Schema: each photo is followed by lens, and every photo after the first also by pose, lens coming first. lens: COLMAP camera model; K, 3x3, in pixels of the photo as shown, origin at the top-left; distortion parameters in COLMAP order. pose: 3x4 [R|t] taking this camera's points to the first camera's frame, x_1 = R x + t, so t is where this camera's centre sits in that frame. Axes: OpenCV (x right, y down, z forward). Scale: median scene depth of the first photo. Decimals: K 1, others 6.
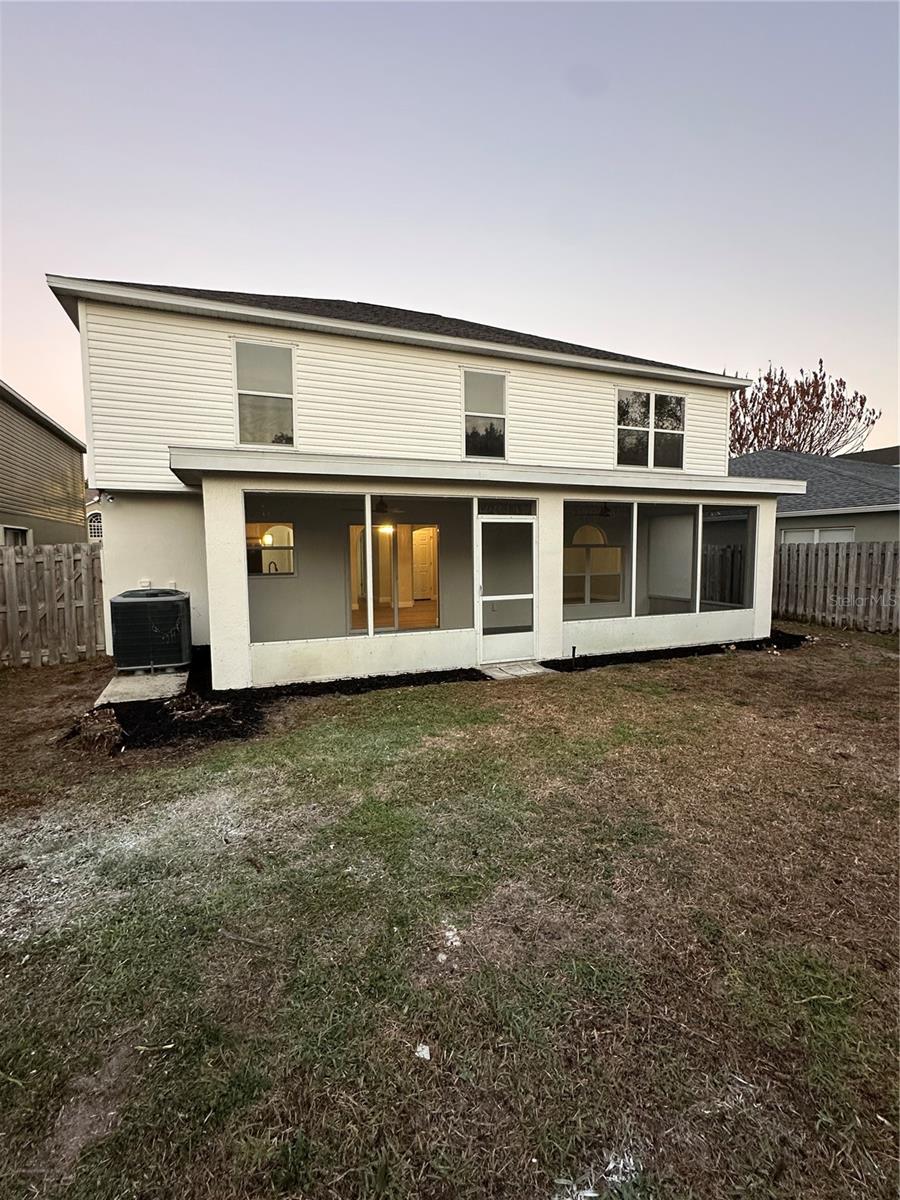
lens RADIAL K [[556.9, 0, 450.0], [0, 556.9, 601.0], [0, 0, 1]] dist [0.001076, -0.002104]
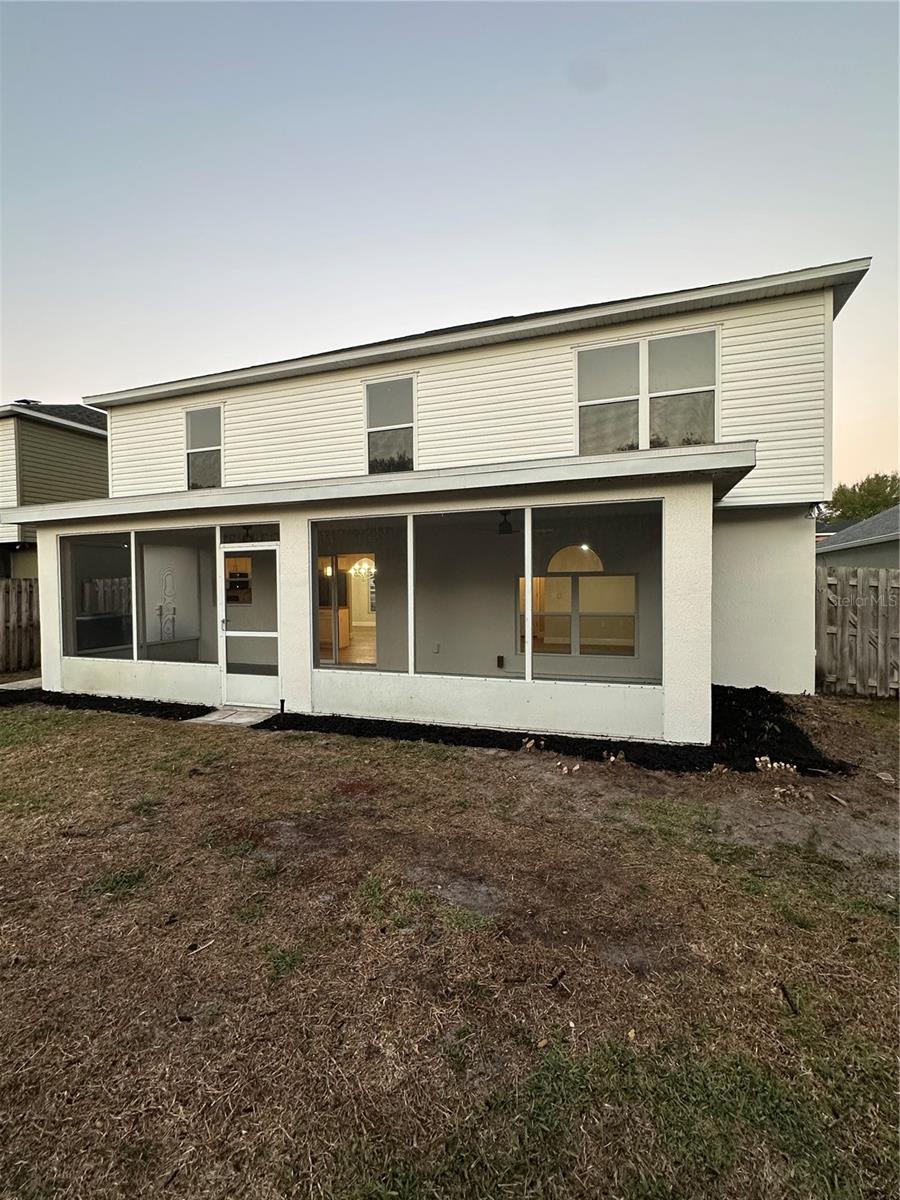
lens RADIAL K [[556.9, 0, 447.8], [0, 556.9, 602.7], [0, 0, 1]] dist [0.001076, -0.002104]
pose [[0.734236, 0.023678, -0.678481, 0.925080], [-0.058184, 0.997909, -0.028140, -0.049306], [0.676396, 0.060138, 0.734079, 0.545743]]
